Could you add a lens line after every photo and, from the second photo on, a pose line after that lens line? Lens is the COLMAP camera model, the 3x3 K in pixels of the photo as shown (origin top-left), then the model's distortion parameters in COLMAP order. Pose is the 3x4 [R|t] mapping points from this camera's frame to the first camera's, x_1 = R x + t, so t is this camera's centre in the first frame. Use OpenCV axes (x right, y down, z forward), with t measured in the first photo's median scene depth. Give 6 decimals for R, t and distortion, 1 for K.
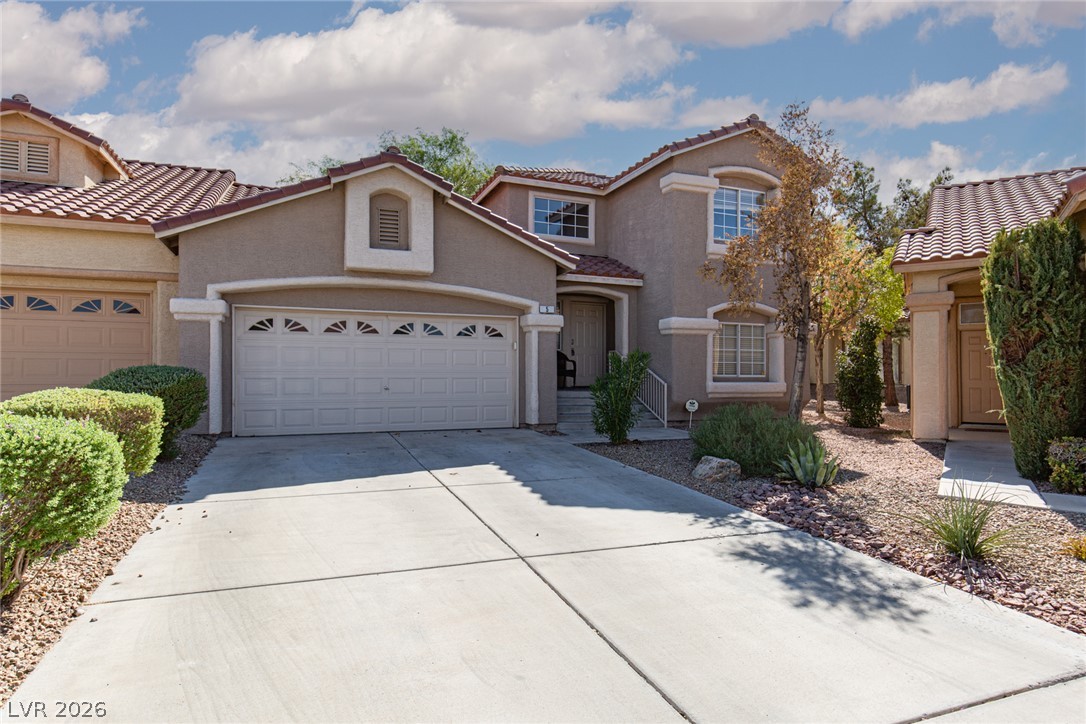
lens RADIAL K [[627.8, 0, 543.5], [0, 627.8, 361.5], [0, 0, 1]] dist [0.005591, 0.003299]
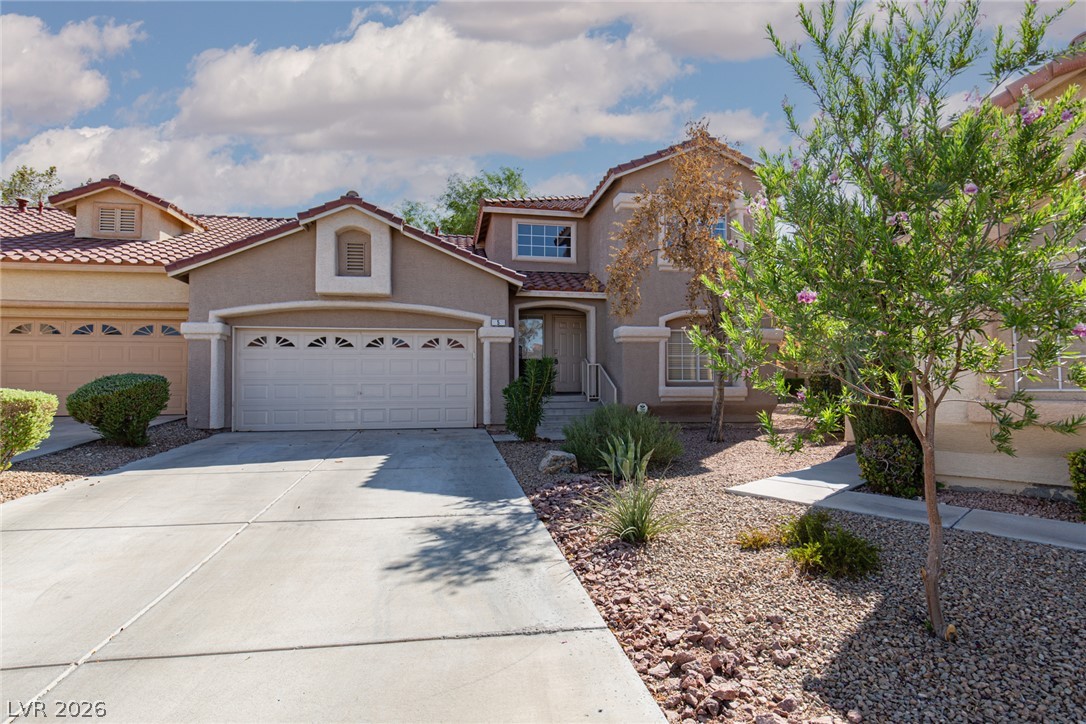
lens RADIAL K [[578.4, 0, 541.2], [0, 578.4, 362.1], [0, 0, 1]] dist [0.006141, -0.000943]
pose [[0.976272, -0.015891, -0.215963, 0.333109], [0.011306, 0.999684, -0.022449, 0.013305], [0.216252, 0.019475, 0.976143, 0.004612]]
